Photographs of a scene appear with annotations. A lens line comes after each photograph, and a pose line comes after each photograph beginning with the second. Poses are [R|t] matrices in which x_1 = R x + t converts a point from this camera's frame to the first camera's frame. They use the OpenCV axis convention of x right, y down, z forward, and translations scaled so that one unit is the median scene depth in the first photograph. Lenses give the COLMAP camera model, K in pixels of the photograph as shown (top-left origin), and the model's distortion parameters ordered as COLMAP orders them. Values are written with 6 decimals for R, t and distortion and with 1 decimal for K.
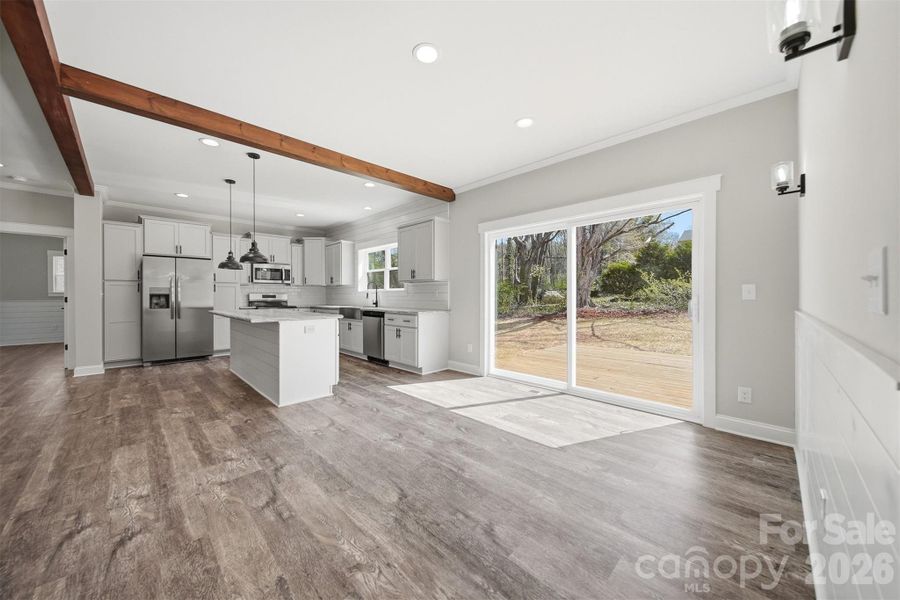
lens RADIAL K [[316.3, 0, 450.8], [0, 316.3, 299.0], [0, 0, 1]] dist [-0.004083, -0.000153]
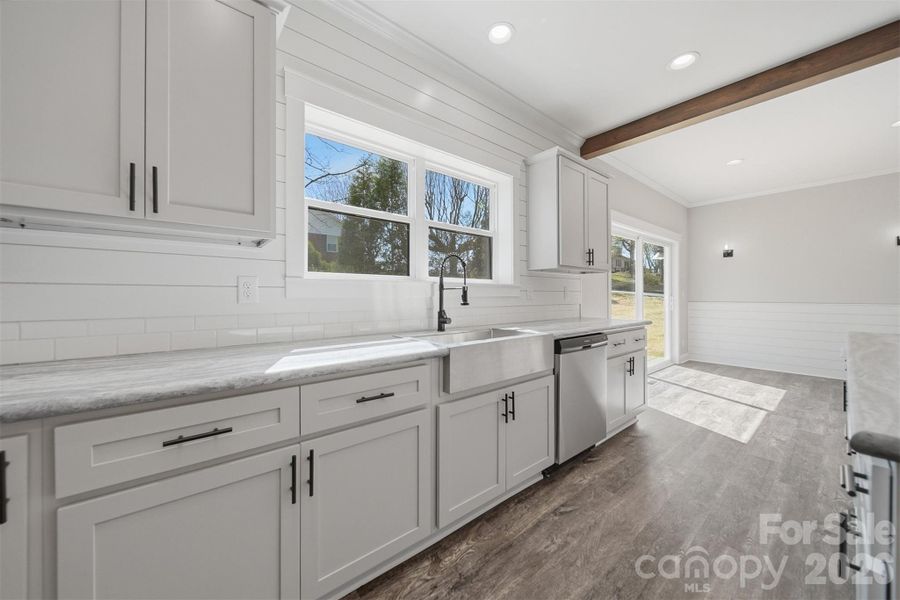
lens RADIAL K [[326.1, 0, 449.9], [0, 326.1, 294.5], [0, 0, 1]] dist [-0.001817, -0.000127]
pose [[0.102242, 0.000530, 0.994759, -0.644278], [0.009632, 0.999952, -0.001522, -0.013569], [-0.994713, 0.009737, 0.102232, 1.079130]]
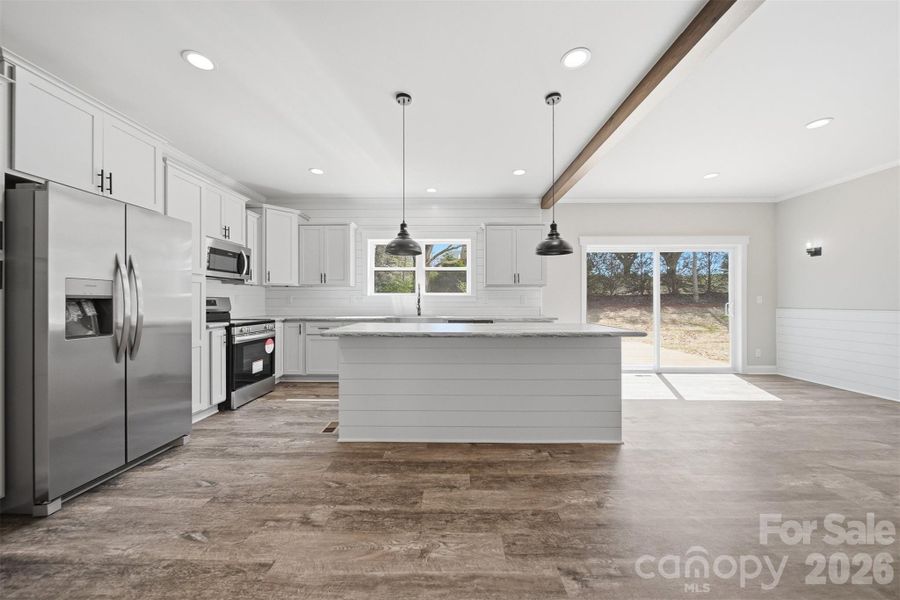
lens RADIAL K [[316.9, 0, 453.1], [0, 316.9, 302.4], [0, 0, 1]] dist [-0.005603, -0.000133]
pose [[0.721031, -0.001769, 0.692900, -0.813314], [0.008176, 0.999949, -0.005955, -0.003510], [-0.692854, 0.009959, 0.721009, 0.423250]]
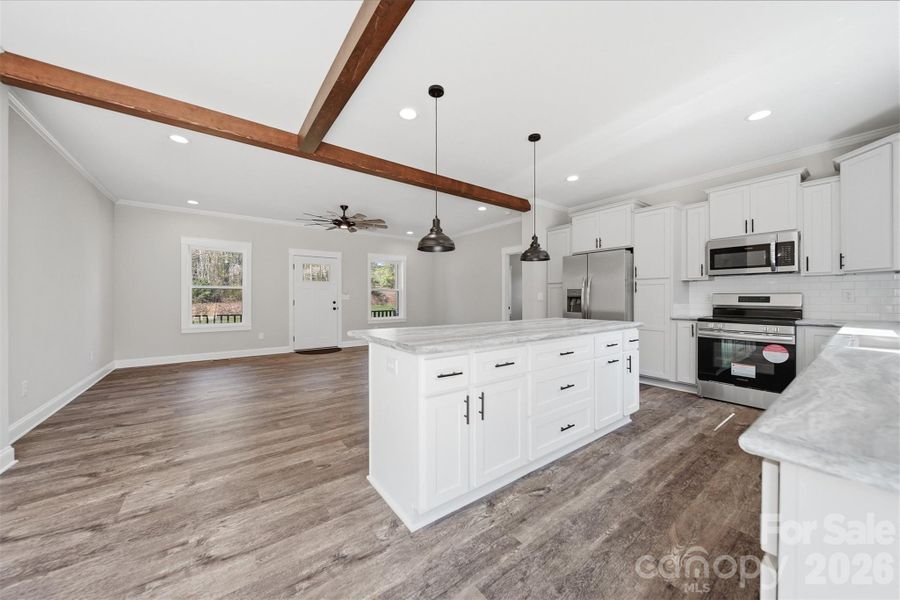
lens RADIAL K [[316.3, 0, 450.8], [0, 316.3, 299.0], [0, 0, 1]] dist [-0.004083, -0.000153]
pose [[-0.149436, 0.003886, -0.988764, 0.025299], [-0.009171, 0.999944, 0.005316, -0.008421], [0.988729, 0.009862, -0.149392, 0.731228]]
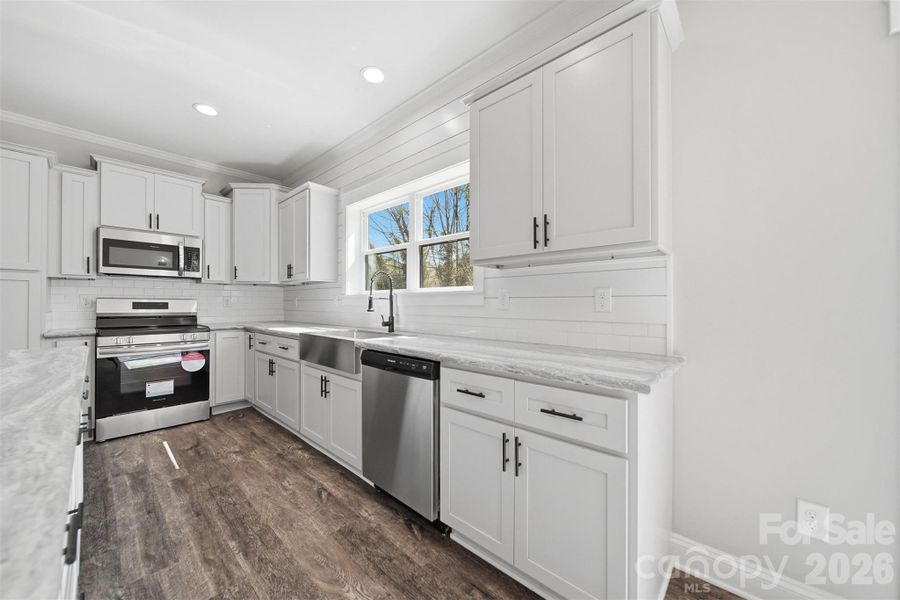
lens RADIAL K [[332.1, 0, 449.9], [0, 332.1, 302.9], [0, 0, 1]] dist [0.001004, 0.000050]
pose [[0.999557, 0.002979, 0.029608, -0.193434], [-0.002577, 0.999904, -0.013593, -0.008219], [-0.029646, 0.013510, 0.999469, 0.635009]]
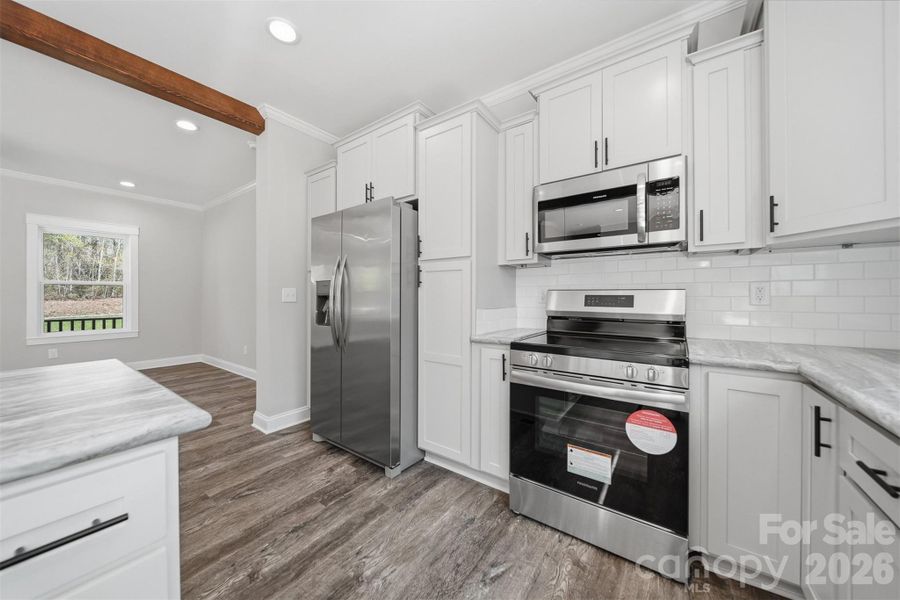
lens RADIAL K [[316.9, 0, 449.5], [0, 316.9, 296.3], [0, 0, 1]] dist [-0.005910, -0.000076]
pose [[0.145846, 0.000960, -0.989307, -0.406066], [-0.009983, 0.999950, -0.000502, -0.013192], [0.989257, 0.009949, 0.145848, 1.037817]]
